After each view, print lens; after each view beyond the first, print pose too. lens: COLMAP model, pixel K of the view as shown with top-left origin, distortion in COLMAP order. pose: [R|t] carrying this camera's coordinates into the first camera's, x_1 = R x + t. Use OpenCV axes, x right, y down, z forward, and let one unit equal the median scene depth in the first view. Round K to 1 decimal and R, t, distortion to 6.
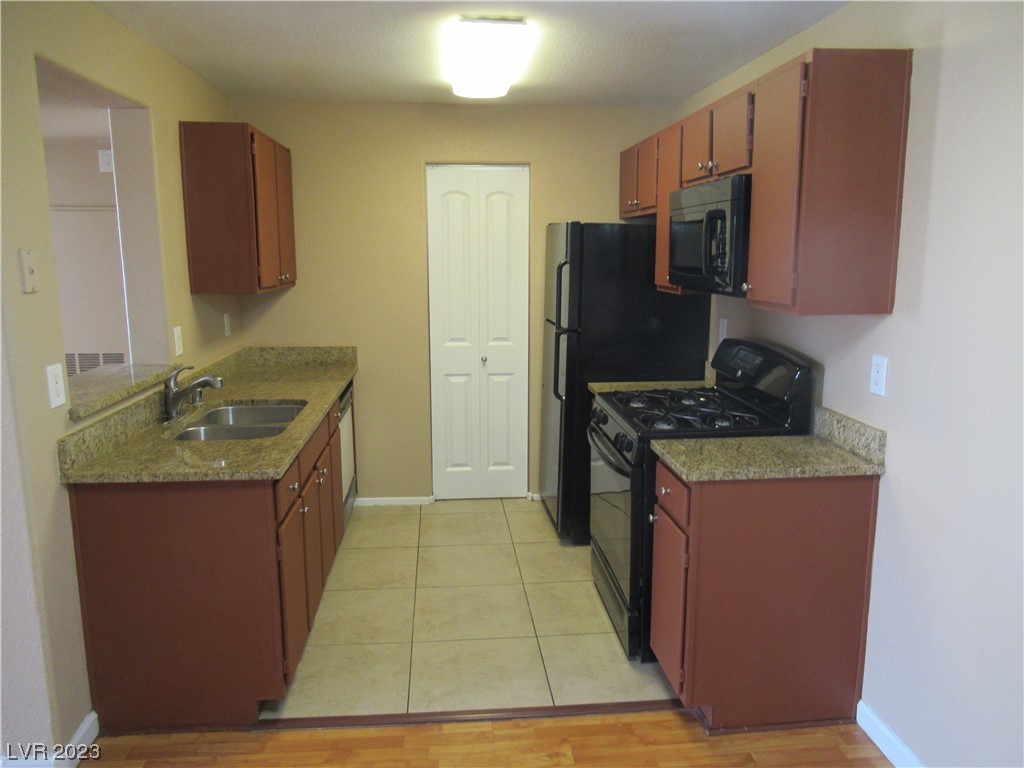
lens RADIAL K [[775.6, 0, 513.1], [0, 775.6, 384.2], [0, 0, 1]] dist [0.005373, -0.001313]
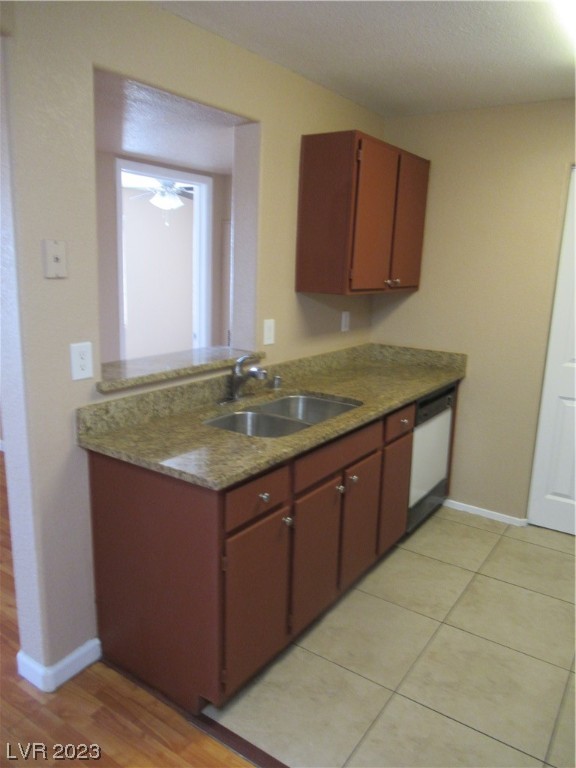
lens RADIAL K [[581.7, 0, 285.4], [0, 581.7, 381.3], [0, 0, 1]] dist [0.005373, -0.001313]
pose [[0.768861, 0.151546, -0.621197, 0.136831], [-0.136354, 0.988021, 0.072268, -0.053839], [0.624708, 0.029139, 0.780315, 0.388122]]
